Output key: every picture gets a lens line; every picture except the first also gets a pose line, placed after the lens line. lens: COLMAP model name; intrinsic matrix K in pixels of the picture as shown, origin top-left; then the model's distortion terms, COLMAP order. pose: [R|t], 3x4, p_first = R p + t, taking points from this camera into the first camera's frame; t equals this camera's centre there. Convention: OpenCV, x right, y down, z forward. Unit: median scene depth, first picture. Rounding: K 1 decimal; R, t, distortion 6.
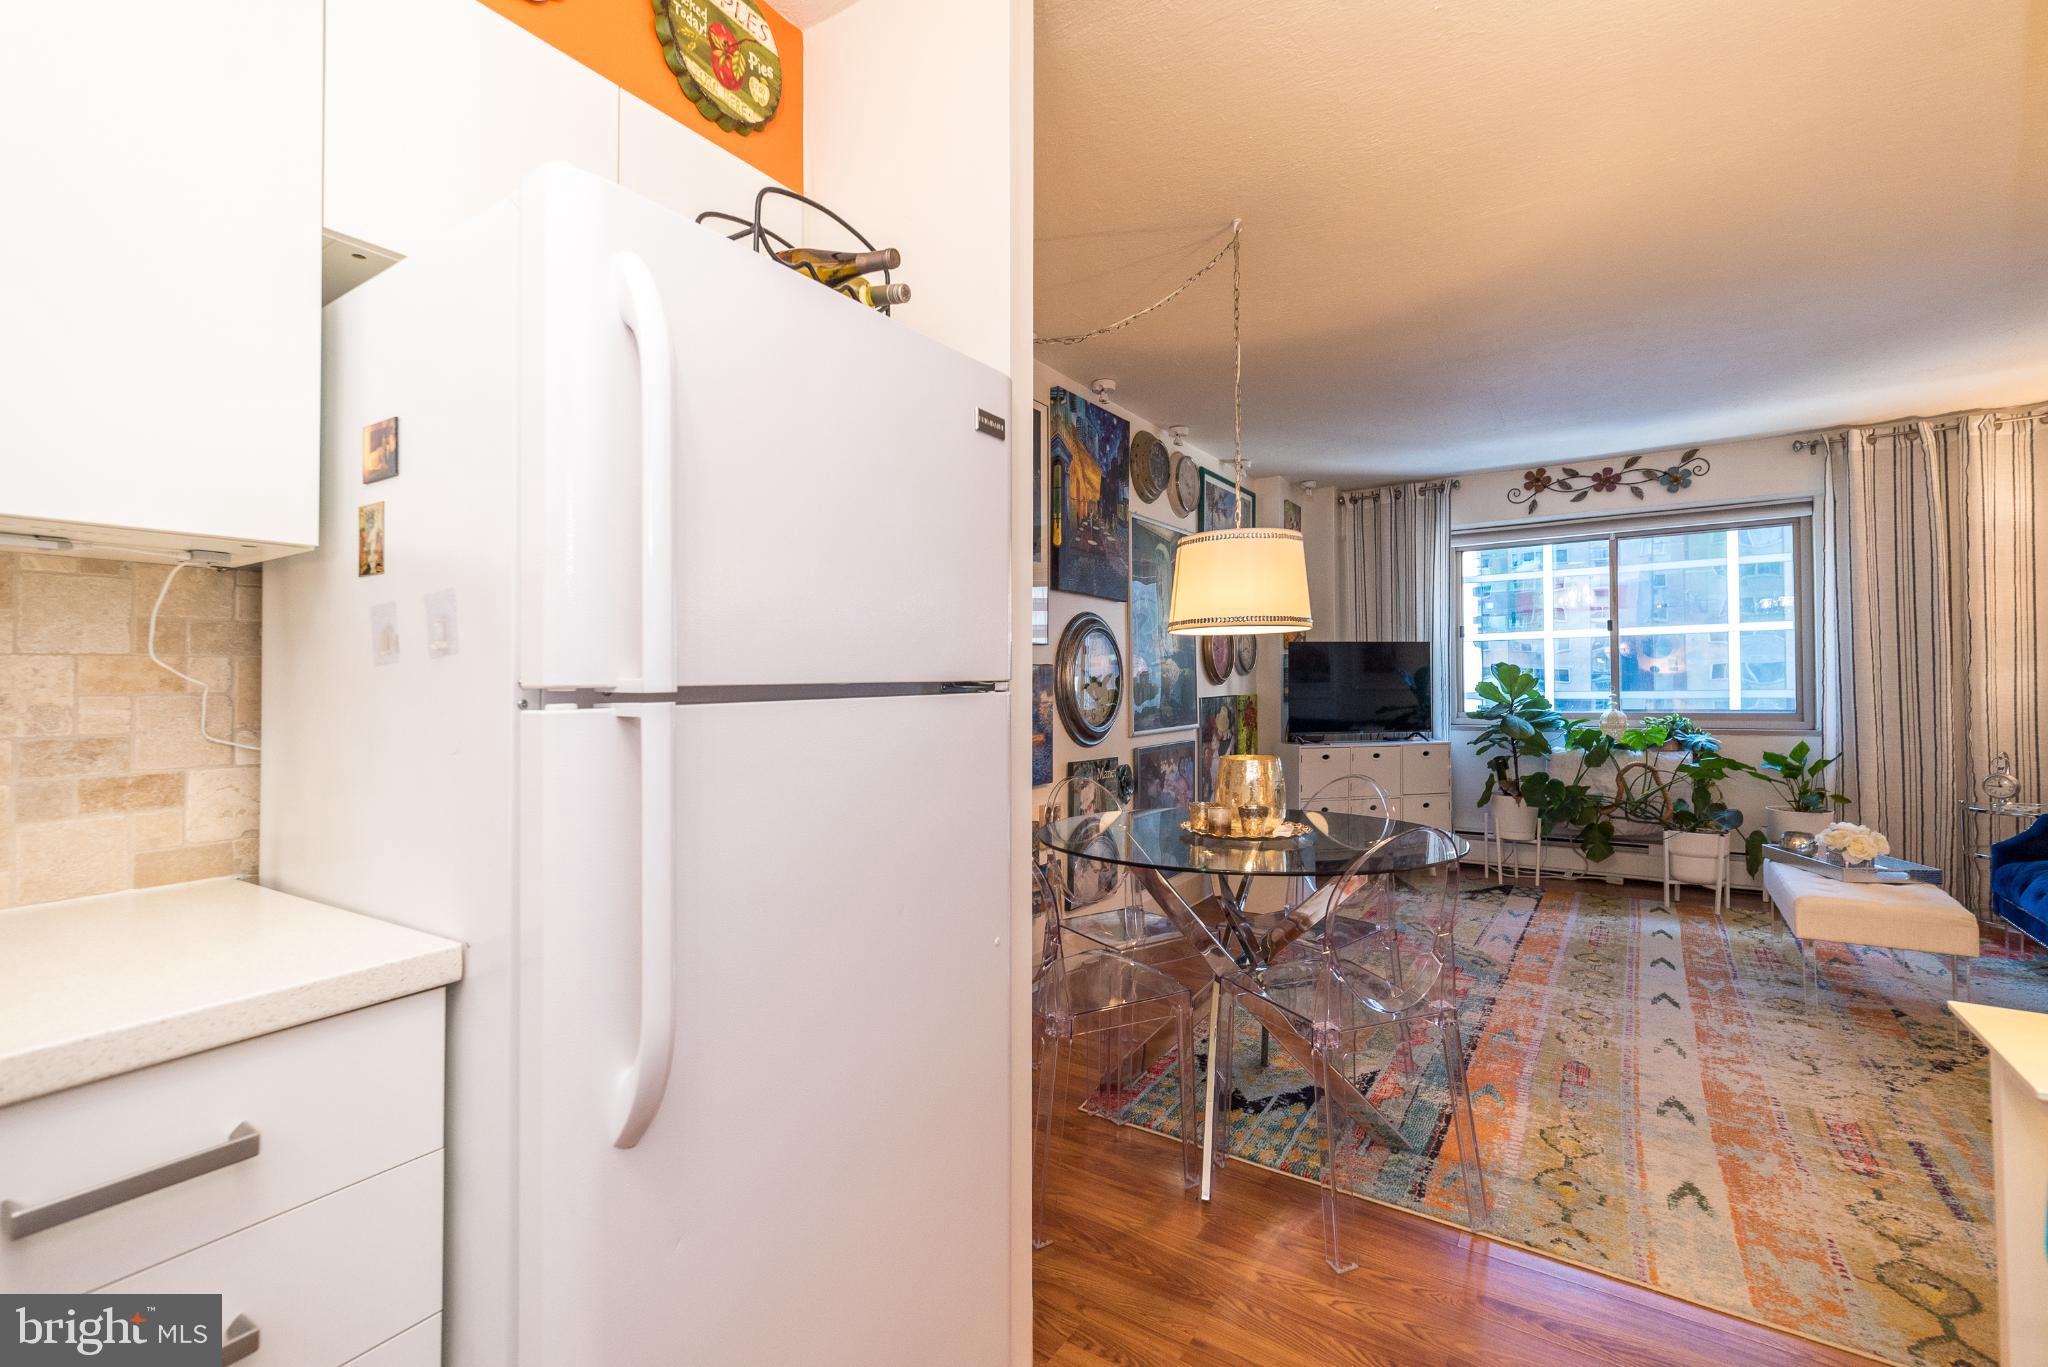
lens RADIAL K [[894.4, 0, 1026.4], [0, 894.4, 680.5], [0, 0, 1]] dist [0.008693, -0.000240]
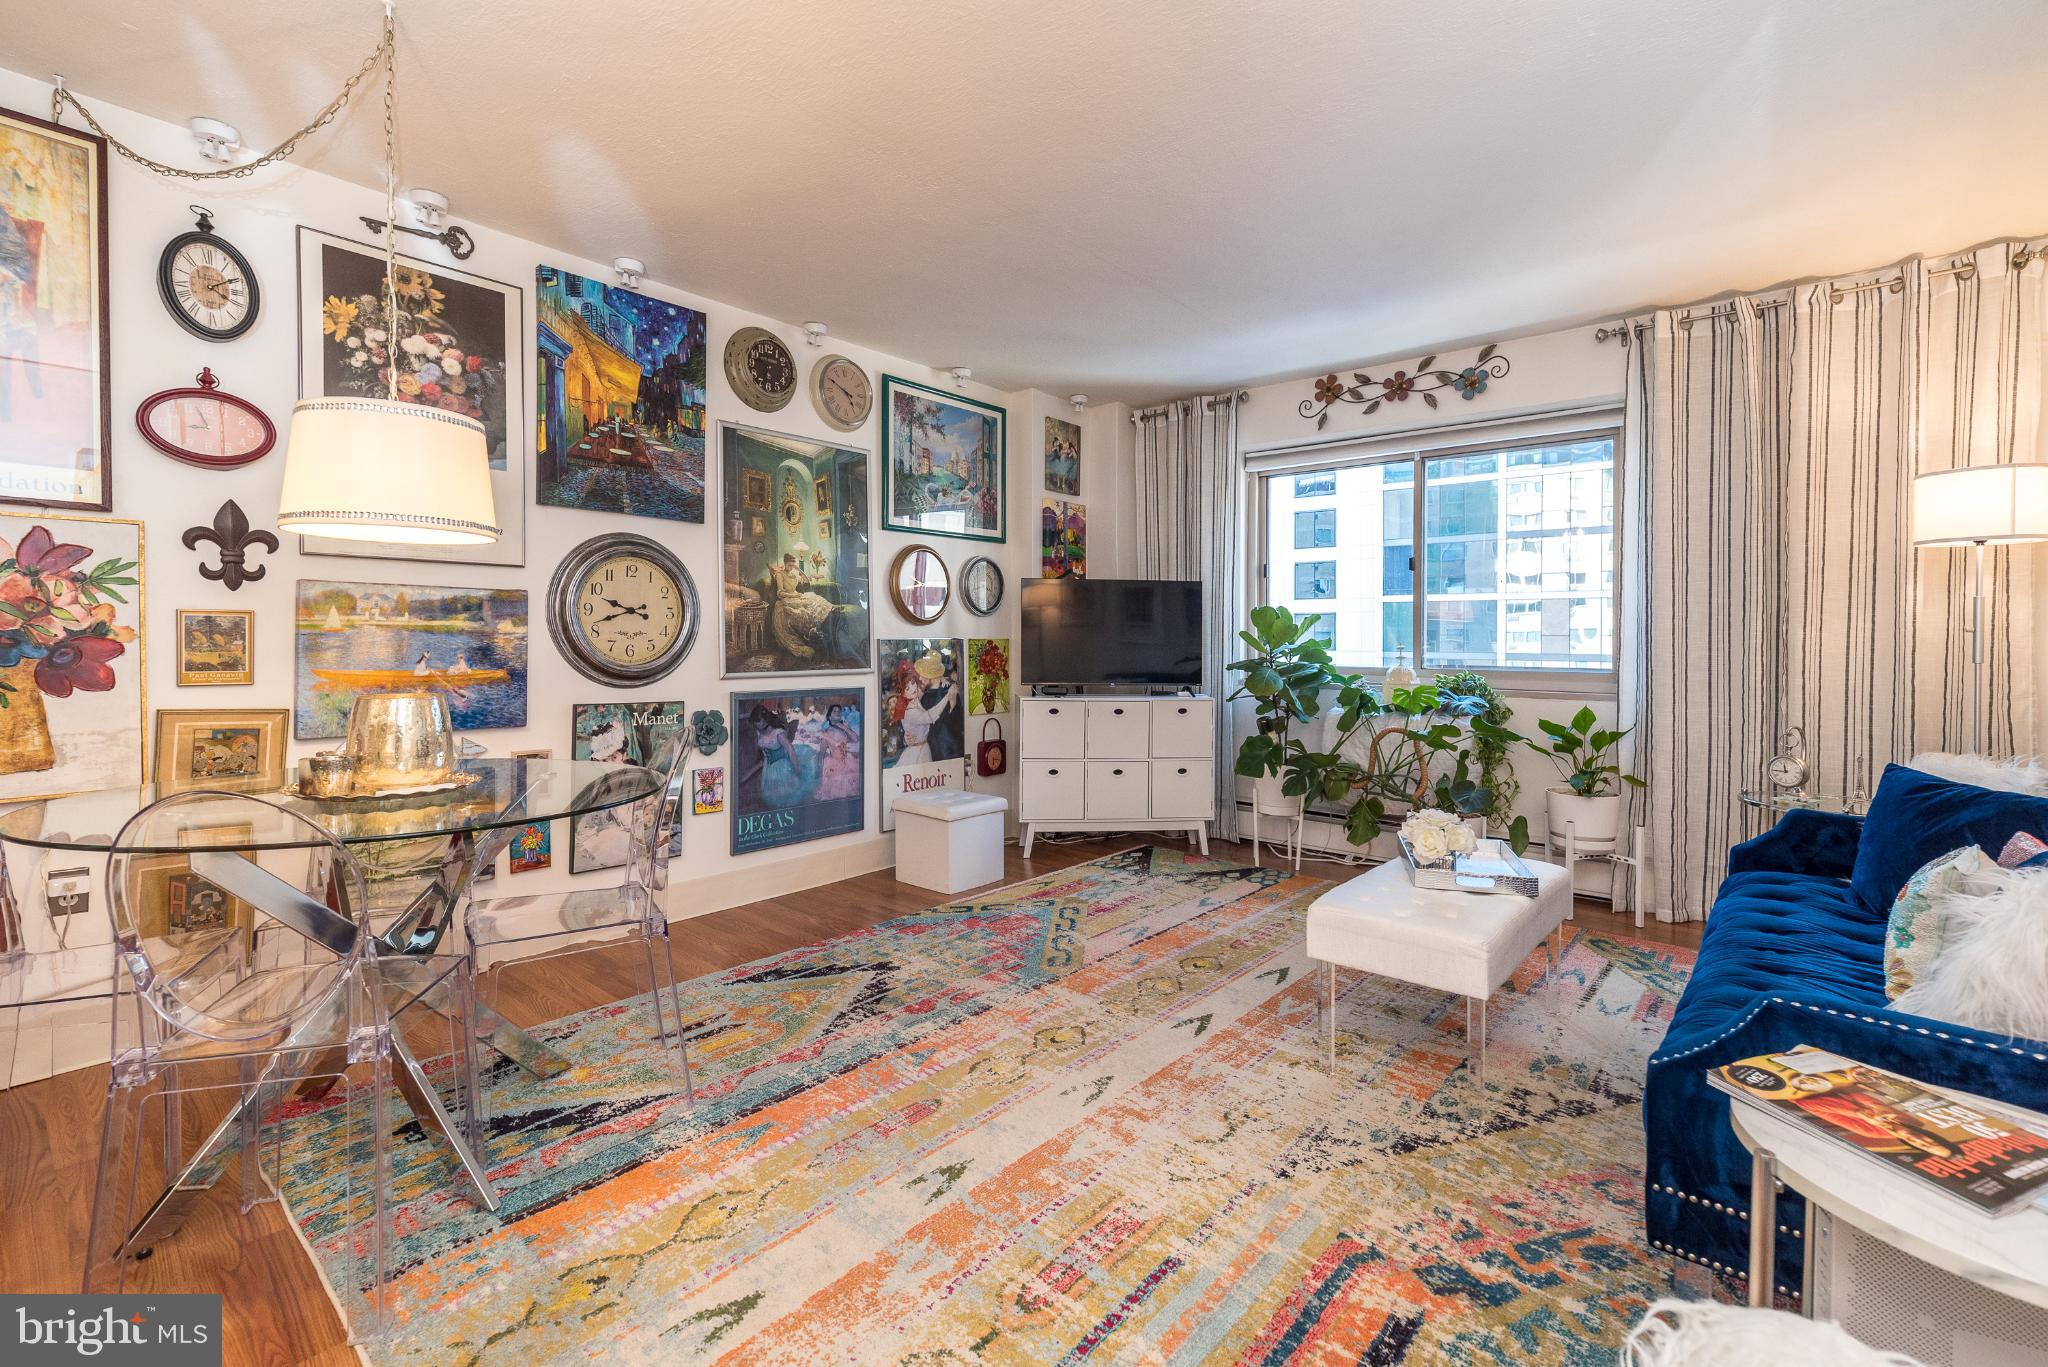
lens RADIAL K [[903.3, 0, 1033.9], [0, 903.3, 655.0], [0, 0, 1]] dist [0.001522, 0.005687]
pose [[0.992612, 0.021923, -0.119338, 0.477168], [-0.018959, 0.999484, 0.025914, 0.009691], [0.119845, -0.023460, 0.992515, 0.146575]]
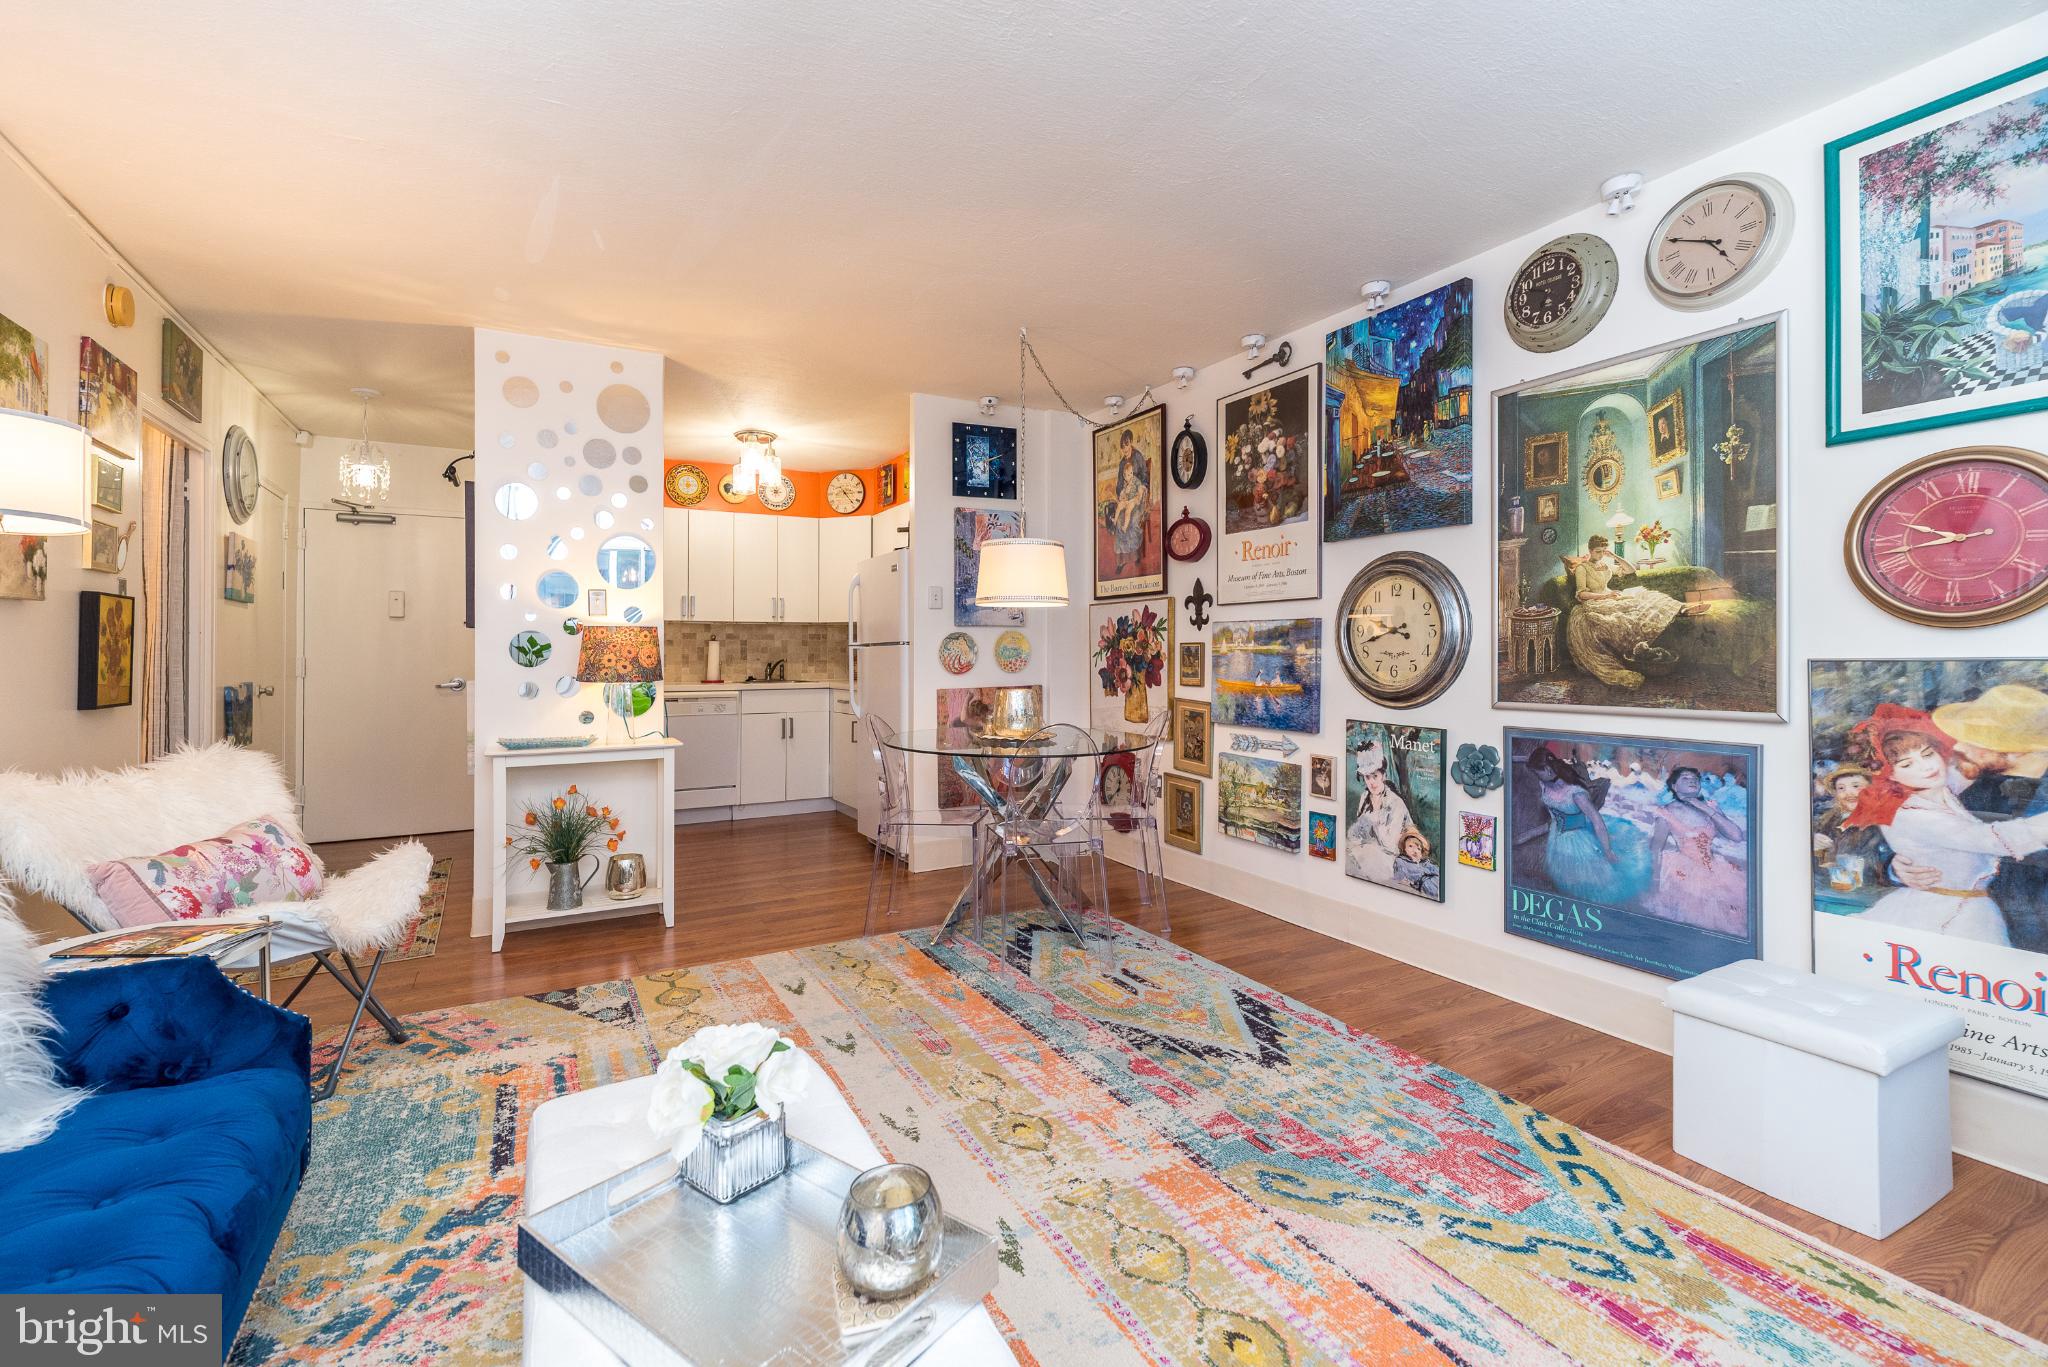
lens RADIAL K [[903.8, 0, 1015.8], [0, 903.8, 652.5], [0, 0, 1]] dist [0.011182, -0.000063]
pose [[-0.469559, 0.014566, -0.882781, 0.847748], [0.016059, 0.999839, 0.007956, 0.006013], [0.882755, -0.010441, -0.469717, 0.915821]]
